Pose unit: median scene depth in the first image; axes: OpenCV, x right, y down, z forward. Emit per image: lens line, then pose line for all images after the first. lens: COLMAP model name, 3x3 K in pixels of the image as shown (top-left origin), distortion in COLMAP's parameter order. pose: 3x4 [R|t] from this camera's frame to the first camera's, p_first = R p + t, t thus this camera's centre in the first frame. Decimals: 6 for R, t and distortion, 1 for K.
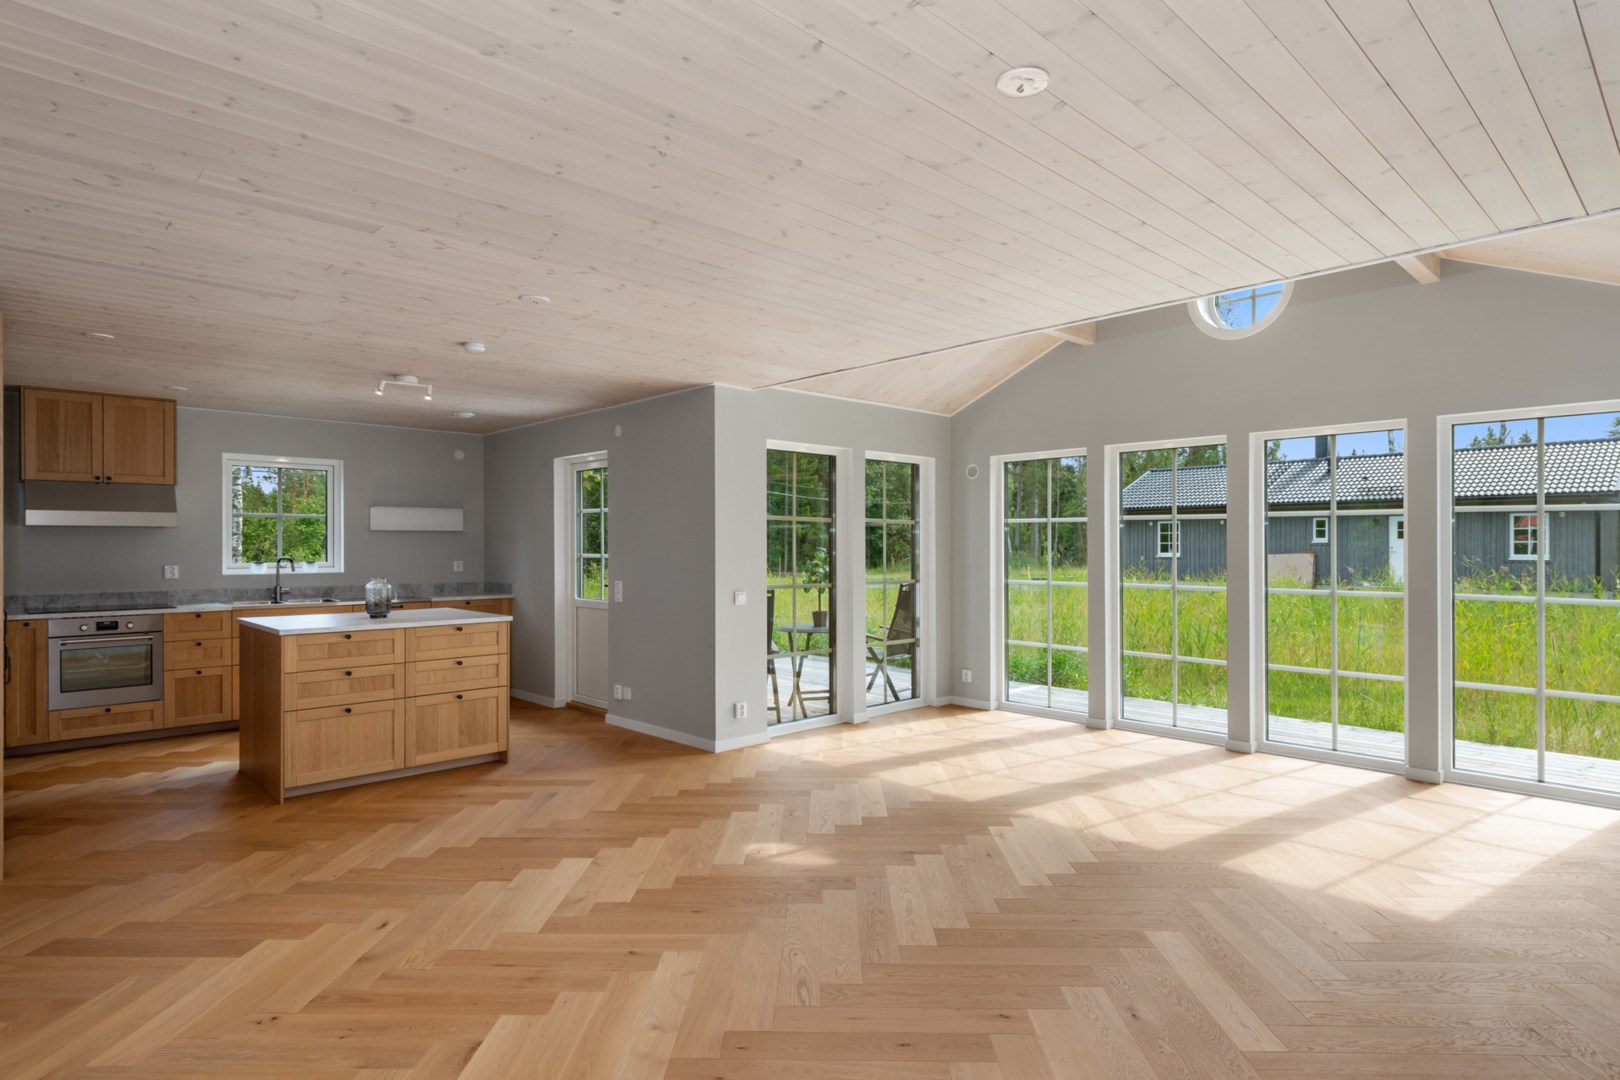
lens RADIAL K [[865.0, 0, 825.8], [0, 865.0, 542.4], [0, 0, 1]] dist [0.022632, -0.000762]
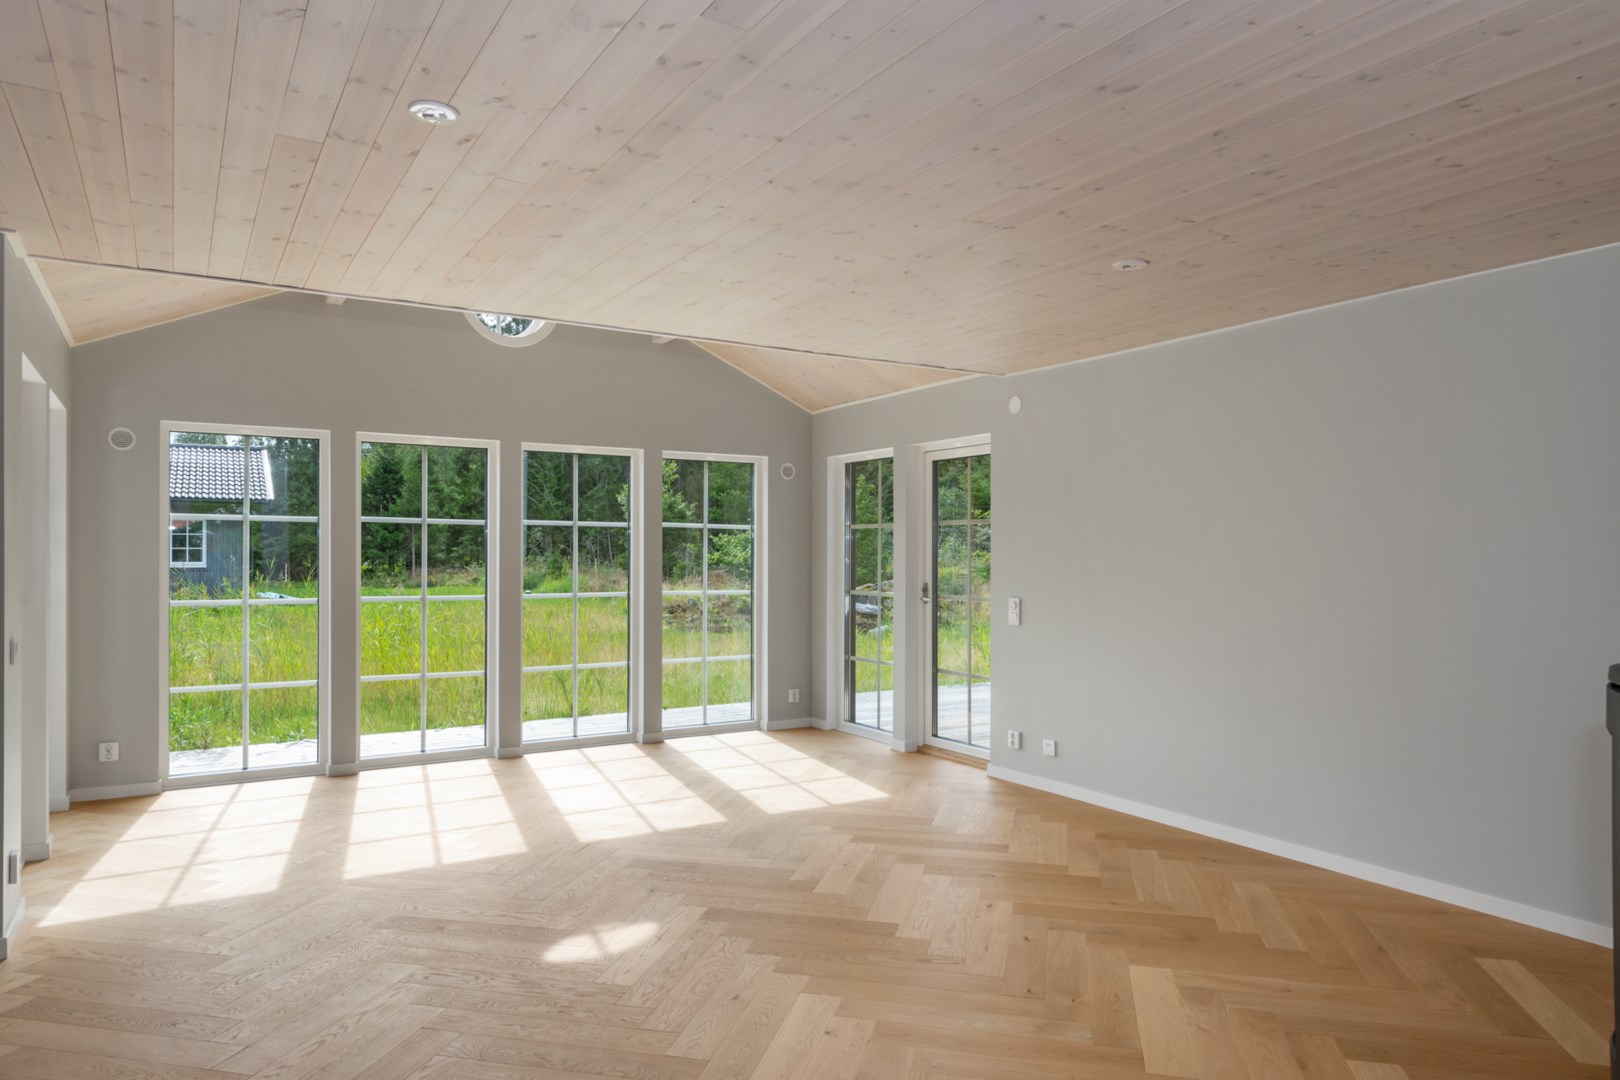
lens RADIAL K [[1024.0, 0, 815.4], [0, 1024.0, 550.1], [0, 0, 1]] dist [0.003023, -0.001125]
pose [[0.209799, 0.005384, 0.977730, -0.738775], [-0.007910, 0.999961, -0.003809, 0.001873], [-0.977713, -0.006935, 0.209833, 0.492482]]
